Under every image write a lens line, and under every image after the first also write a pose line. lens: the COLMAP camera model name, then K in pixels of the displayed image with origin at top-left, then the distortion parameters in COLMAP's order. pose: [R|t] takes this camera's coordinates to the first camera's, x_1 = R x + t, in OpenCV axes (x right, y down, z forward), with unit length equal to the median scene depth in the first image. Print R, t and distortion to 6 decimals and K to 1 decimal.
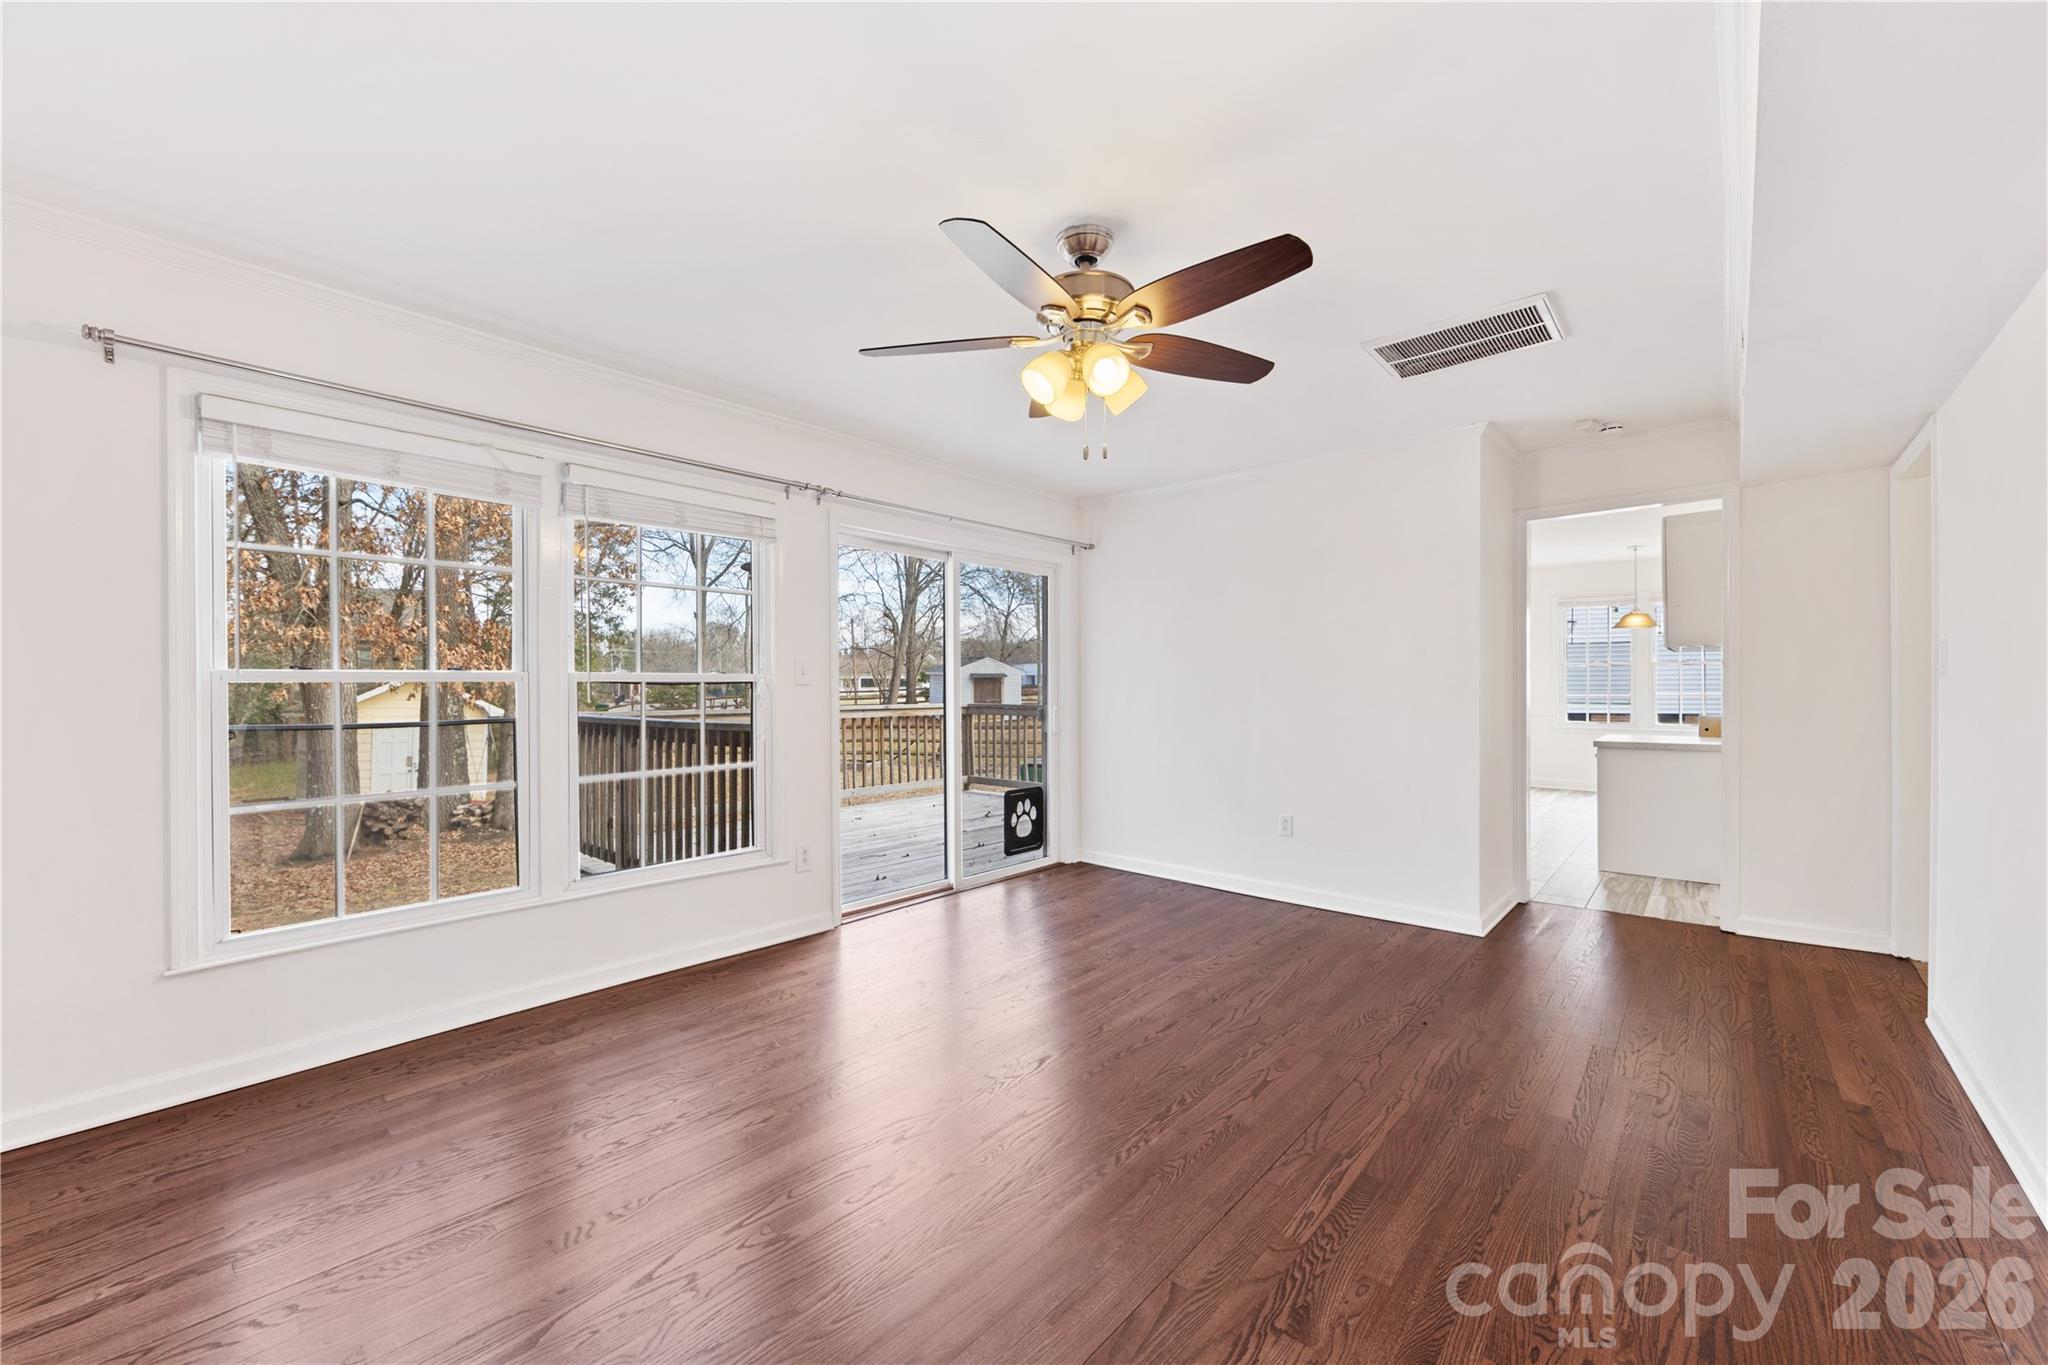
lens RADIAL K [[801.0, 0, 1021.3], [0, 801.0, 688.3], [0, 0, 1]] dist [-0.004008, -0.000273]
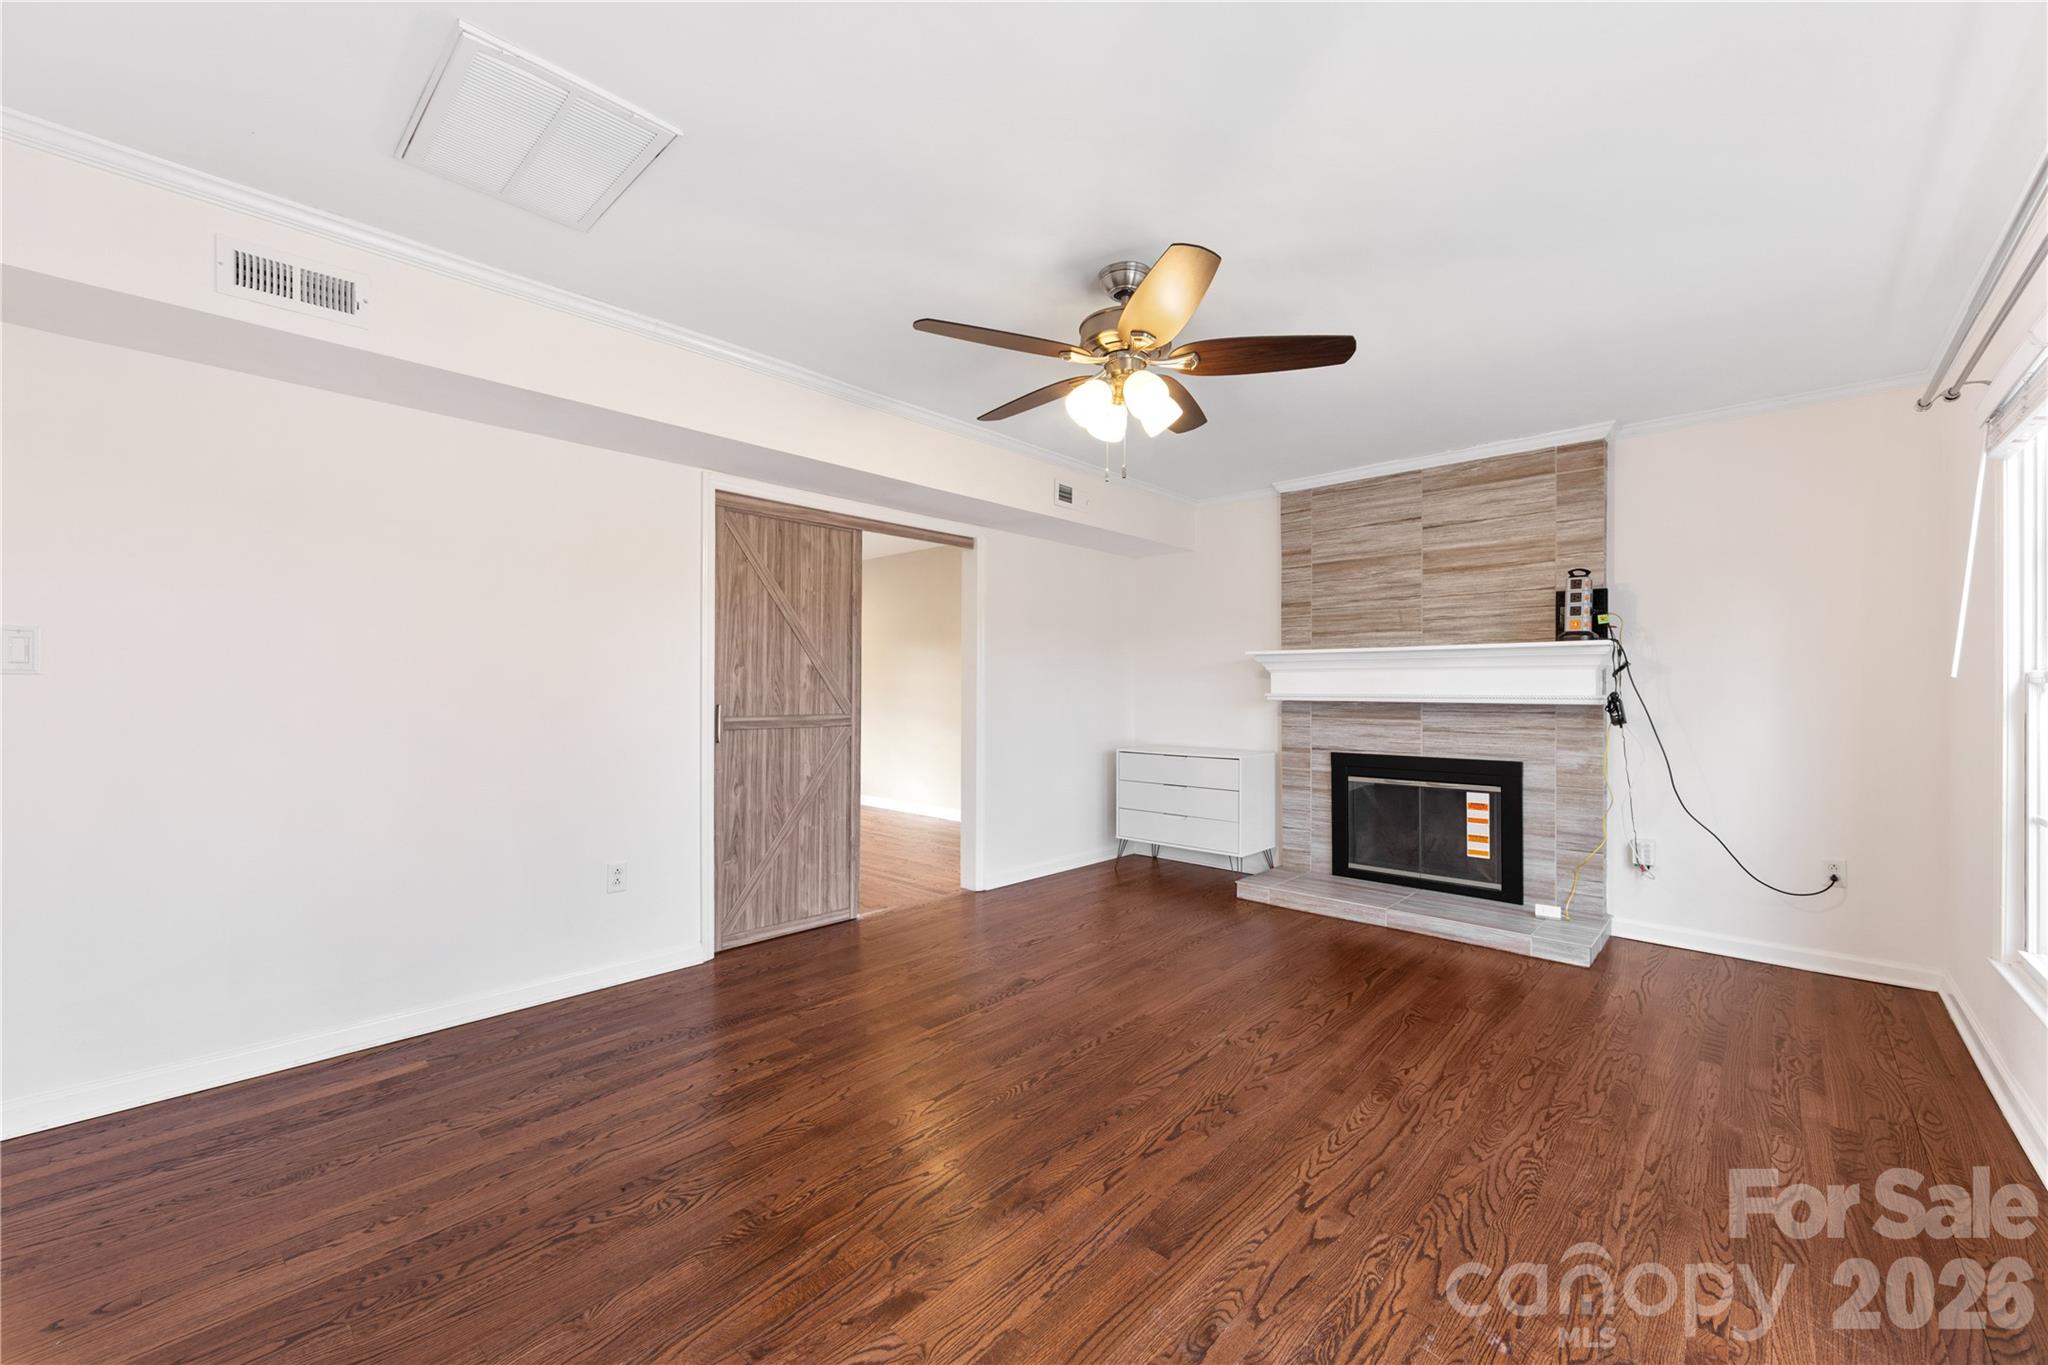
lens RADIAL K [[801.0, 0, 1021.7], [0, 801.0, 686.6], [0, 0, 1]] dist [-0.004008, -0.000273]
pose [[-0.999640, -0.000383, 0.026813, 0.123066], [-0.000423, 0.999999, -0.001465, -0.001420], [-0.026813, -0.001476, -0.999639, 1.348435]]
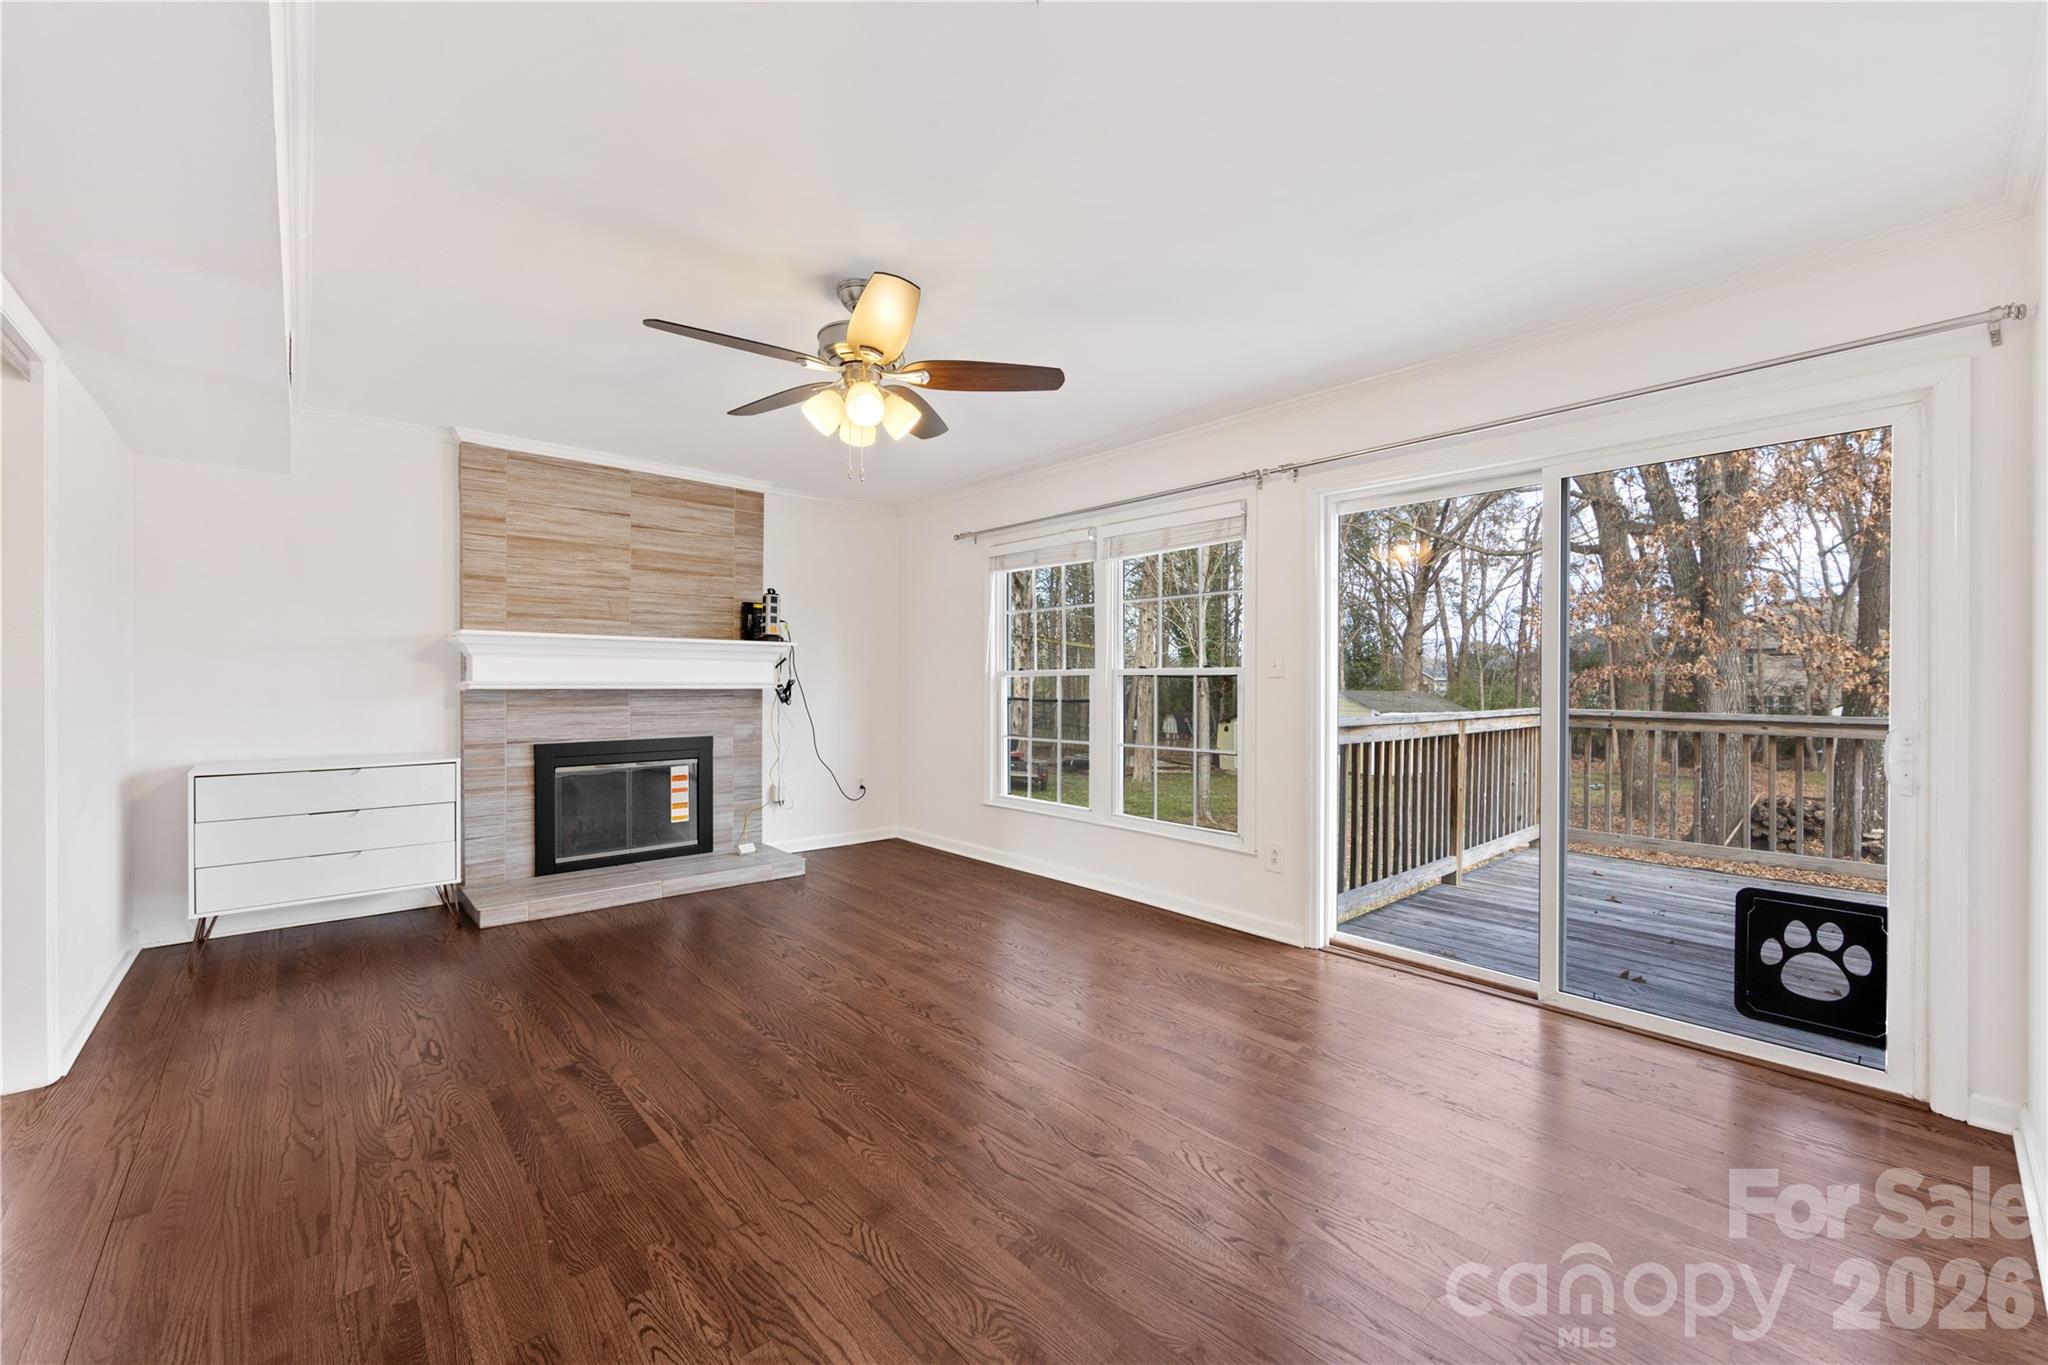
lens RADIAL K [[801.0, 0, 1022.1], [0, 801.0, 684.6], [0, 0, 1]] dist [-0.004008, -0.000273]
pose [[-0.111001, 0.006614, -0.993798, 0.783806], [-0.007169, 0.999947, 0.007455, -0.000966], [0.993794, 0.007952, -0.110947, 0.881163]]
